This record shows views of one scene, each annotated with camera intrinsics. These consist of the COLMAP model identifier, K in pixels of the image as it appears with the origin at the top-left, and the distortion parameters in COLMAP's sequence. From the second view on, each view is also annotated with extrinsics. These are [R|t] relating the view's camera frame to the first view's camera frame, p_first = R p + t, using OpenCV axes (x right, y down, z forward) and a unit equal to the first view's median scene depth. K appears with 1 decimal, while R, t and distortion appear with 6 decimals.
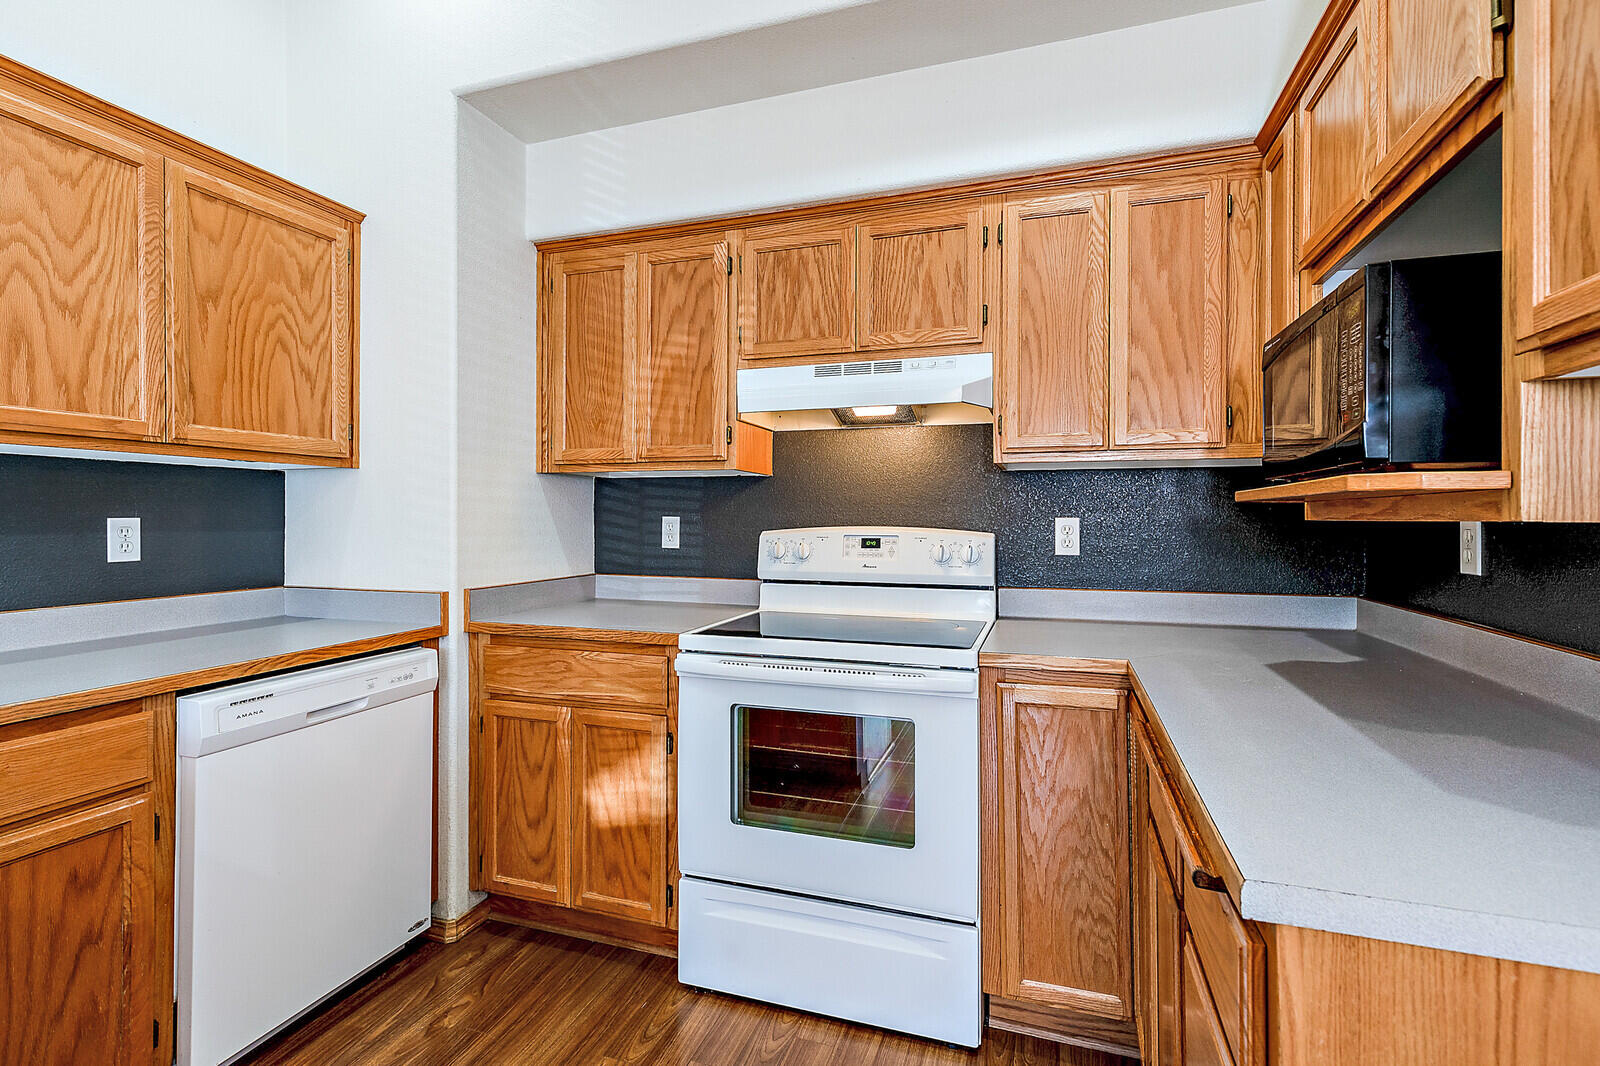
lens RADIAL K [[739.3, 0, 812.6], [0, 739.3, 517.3], [0, 0, 1]] dist [0.011139, -0.003716]
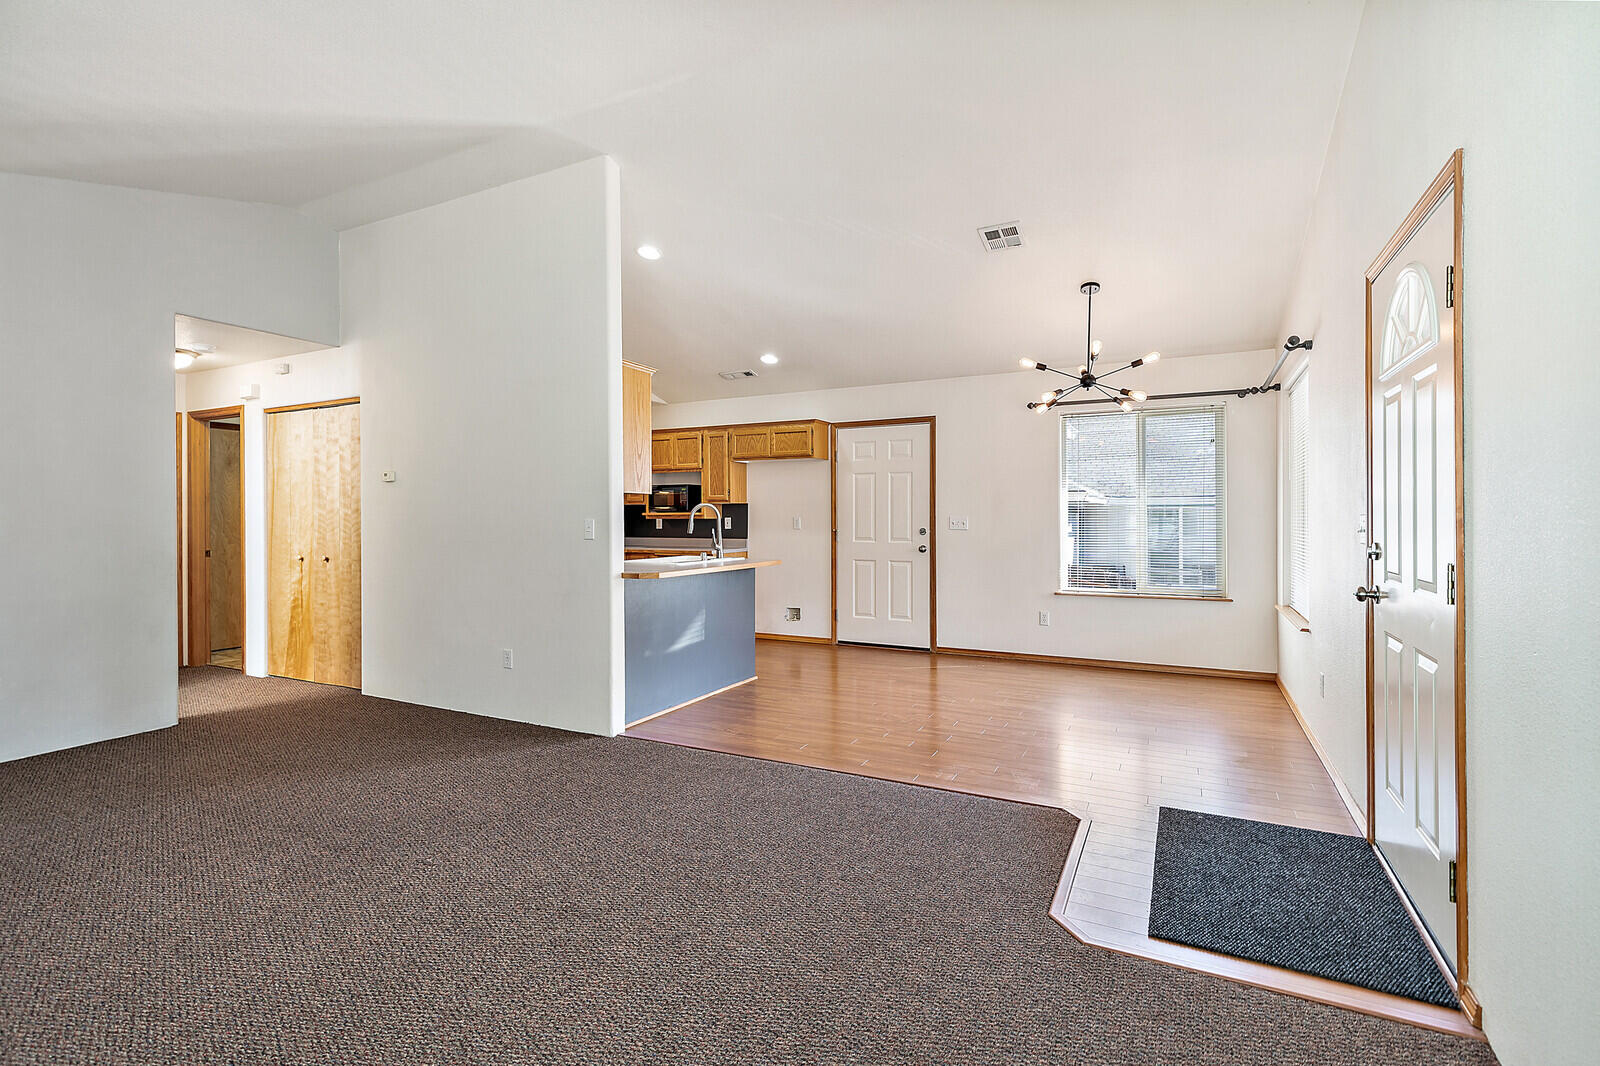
lens RADIAL K [[739.3, 0, 803.4], [0, 739.3, 510.7], [0, 0, 1]] dist [0.011139, -0.003716]
pose [[0.159356, 0.008348, 0.987186, -3.199046], [0.003459, 0.999953, -0.009014, -0.001569], [-0.987215, 0.004851, 0.159319, -0.669792]]
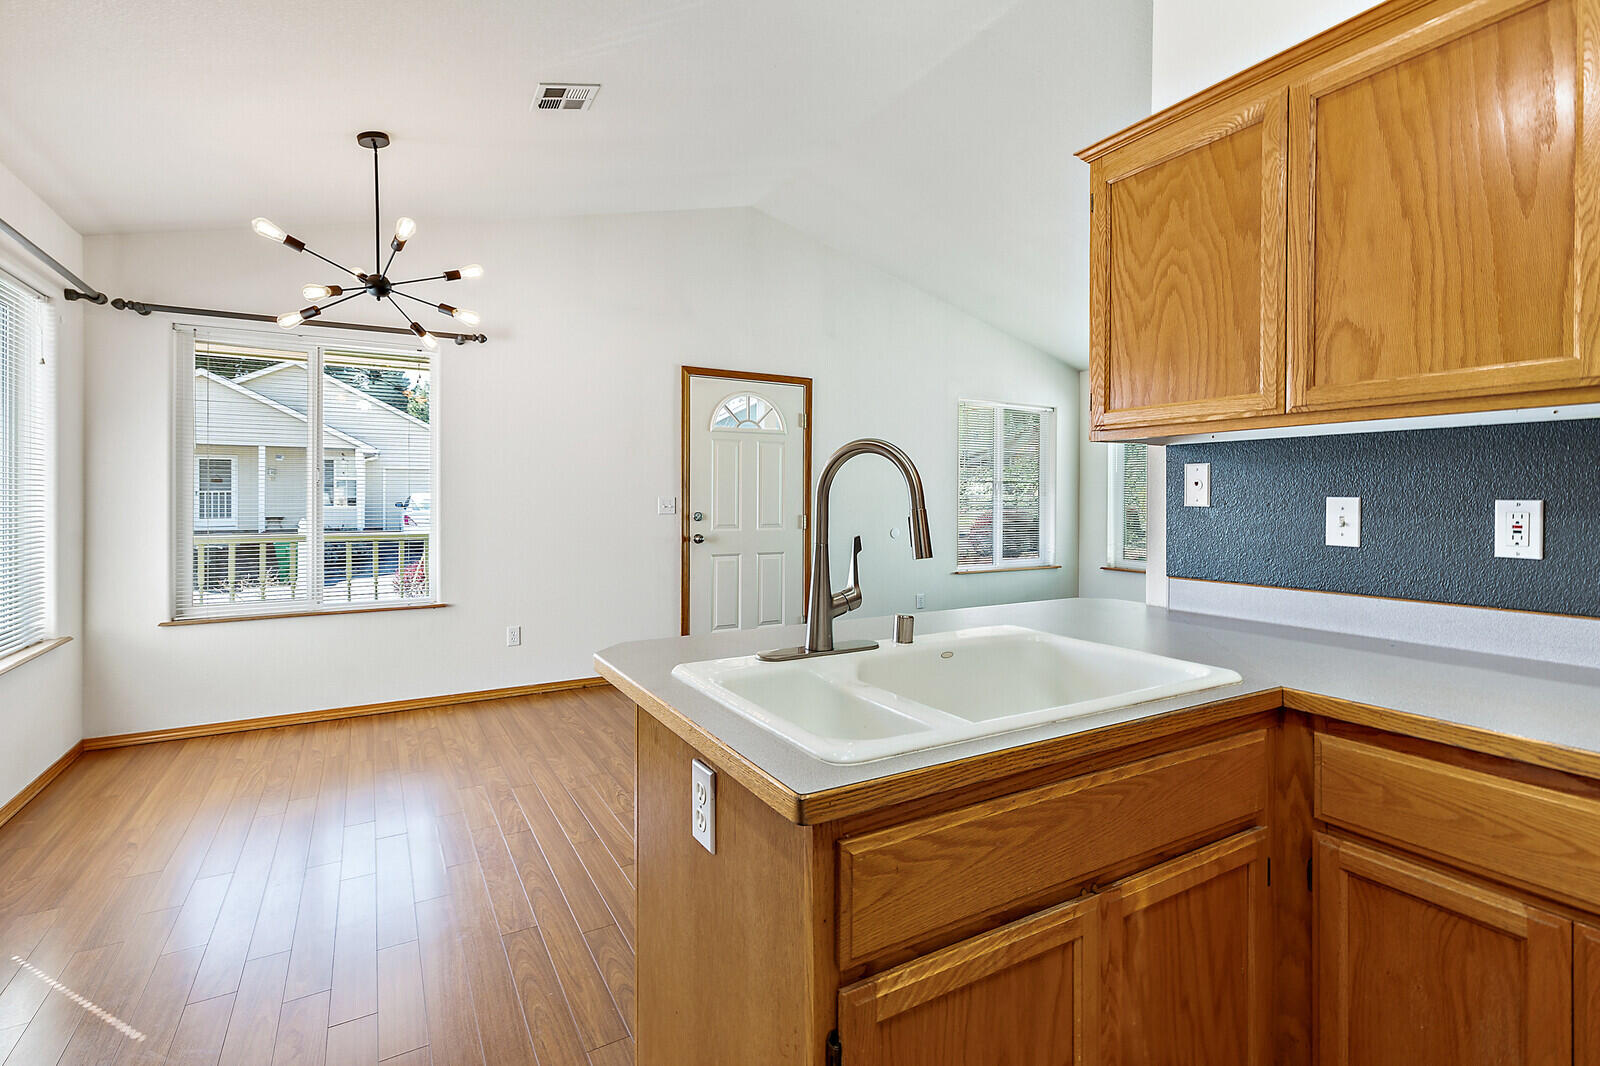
lens RADIAL K [[739.3, 0, 814.0], [0, 739.3, 500.9], [0, 0, 1]] dist [0.011139, -0.003716]
pose [[-0.656528, 0.001571, -0.754300, -0.024454], [-0.001822, 0.999992, 0.003669, 0.000095], [0.754299, 0.003783, -0.656520, 0.535775]]
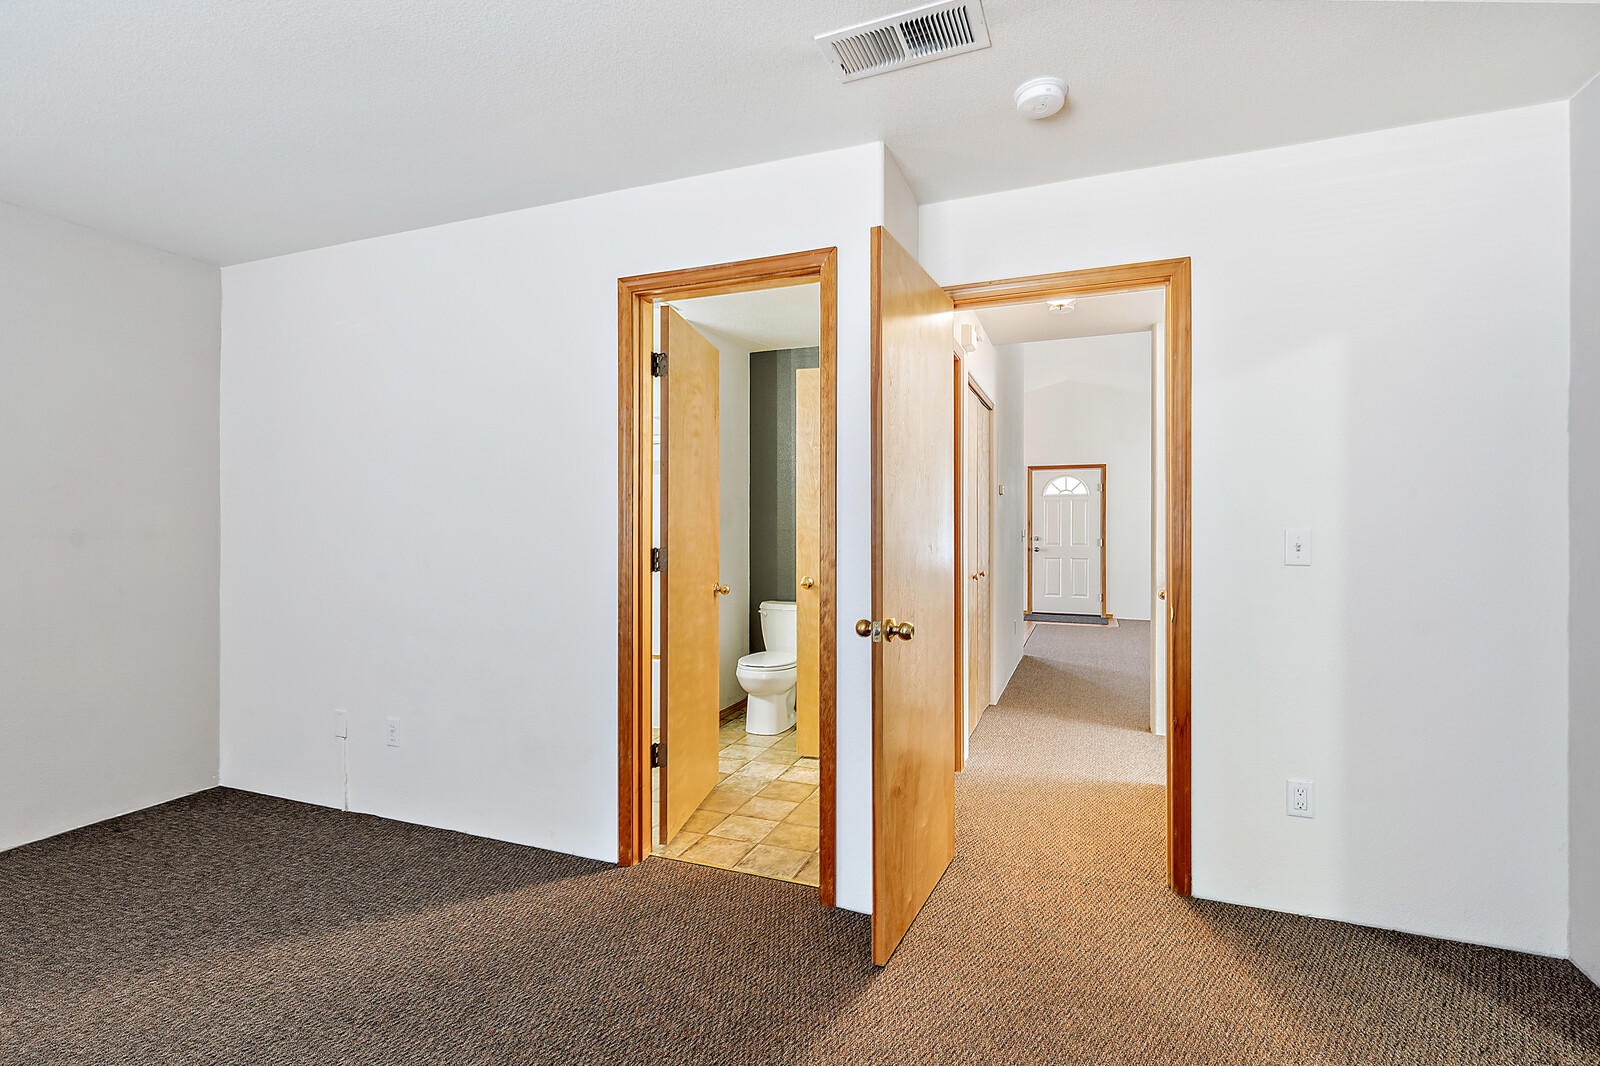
lens RADIAL K [[739.3, 0, 808.4], [0, 739.3, 526.9], [0, 0, 1]] dist [0.011139, -0.003716]
pose [[-0.998829, -0.001467, 0.048356, -0.337991], [-0.001660, 0.999991, -0.003942, 0.004071], [-0.048349, -0.004018, -0.998822, 3.885152]]
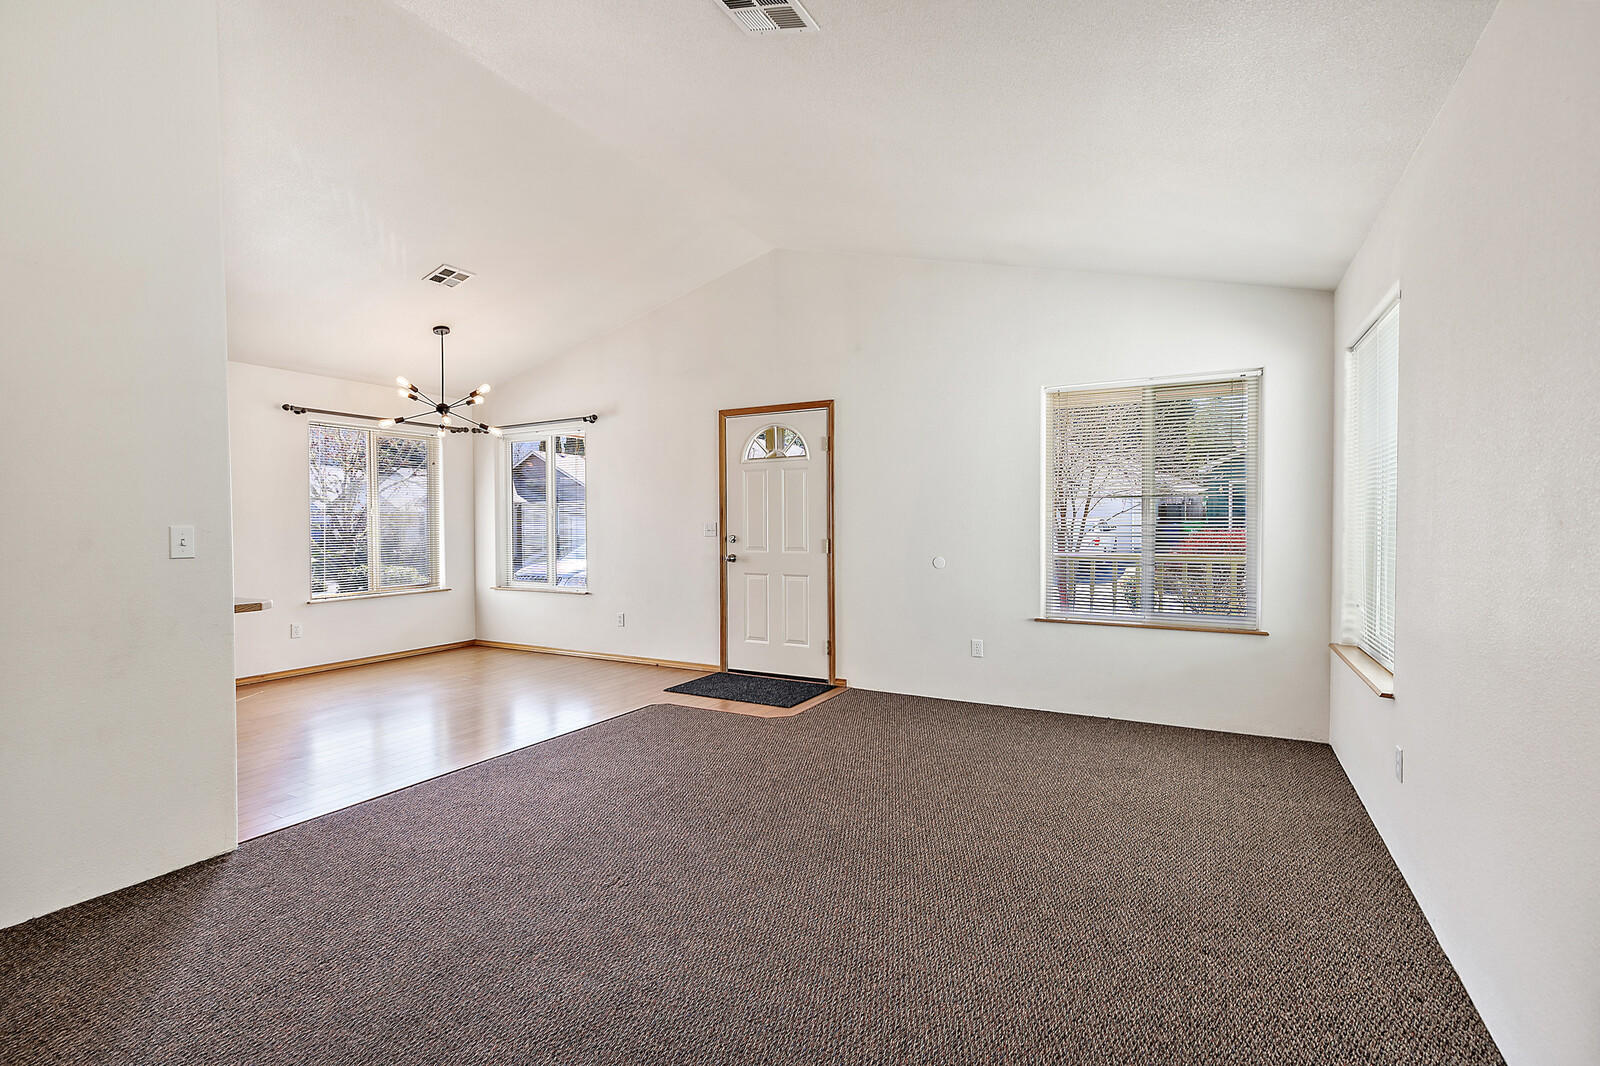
lens RADIAL K [[739.3, 0, 802.5], [0, 739.3, 534.7], [0, 0, 1]] dist [0.011139, -0.003716]
pose [[-0.983043, 0.002147, 0.183365, -2.531894], [0.005337, 0.999843, 0.016903, -0.001519], [-0.183300, 0.017595, -0.982900, 1.405990]]
